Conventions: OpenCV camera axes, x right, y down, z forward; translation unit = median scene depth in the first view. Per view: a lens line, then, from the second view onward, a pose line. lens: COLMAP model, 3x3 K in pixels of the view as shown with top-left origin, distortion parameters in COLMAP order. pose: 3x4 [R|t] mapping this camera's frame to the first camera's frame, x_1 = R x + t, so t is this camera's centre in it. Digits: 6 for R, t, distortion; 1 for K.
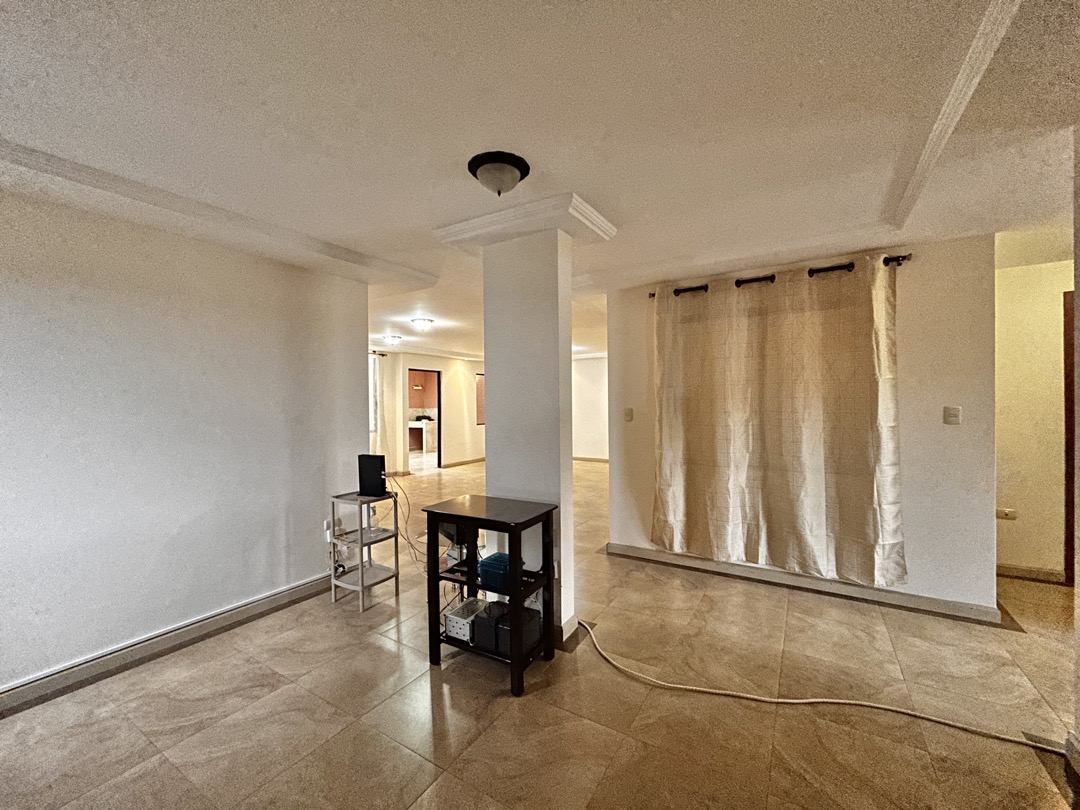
lens RADIAL K [[436.9, 0, 539.1], [0, 436.9, 405.3], [0, 0, 1]] dist [0.001993, 0.000728]
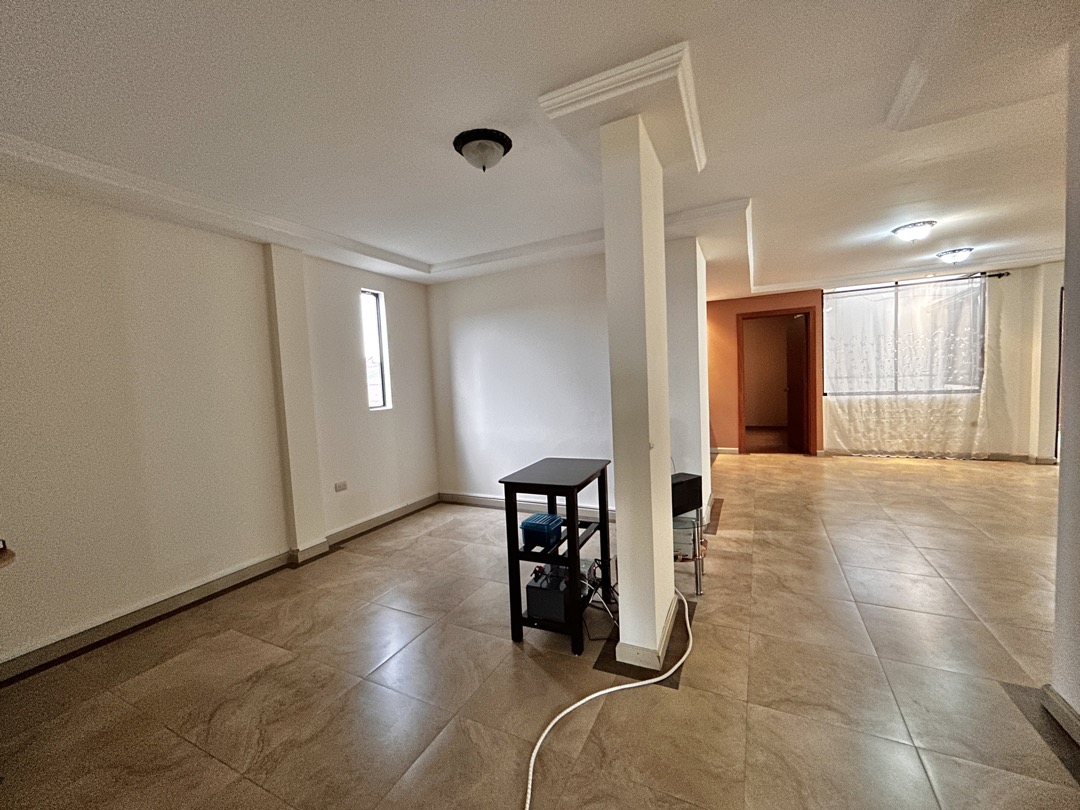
lens RADIAL K [[436.9, 0, 539.1], [0, 436.9, 405.3], [0, 0, 1]] dist [0.001993, 0.000728]
pose [[0.087004, 0.069412, -0.993787, 0.823099], [0.041473, 0.996452, 0.073229, 0.007950], [0.995344, -0.047586, 0.083817, 0.824465]]
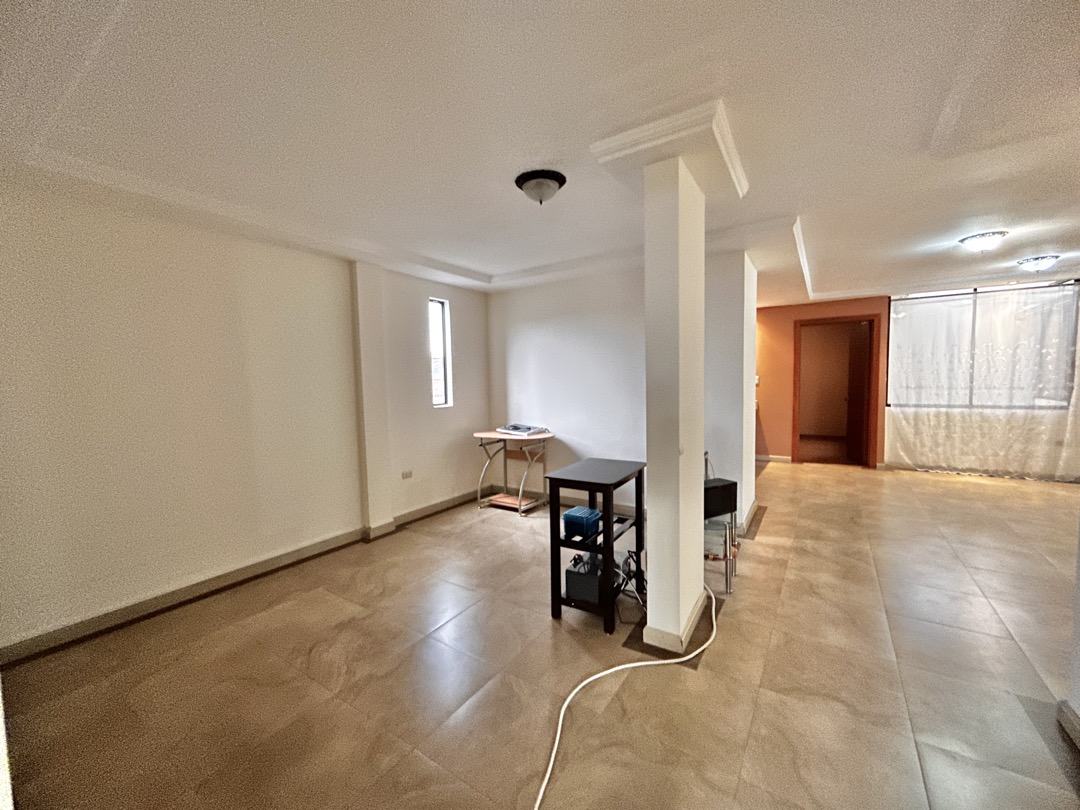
lens RADIAL K [[436.9, 0, 539.1], [0, 436.9, 405.3], [0, 0, 1]] dist [0.001993, 0.000728]
pose [[-0.035425, 0.075808, -0.996493, 0.937261], [0.016867, 0.997022, 0.075249, -0.016650], [0.999230, -0.014142, -0.036598, 0.836259]]
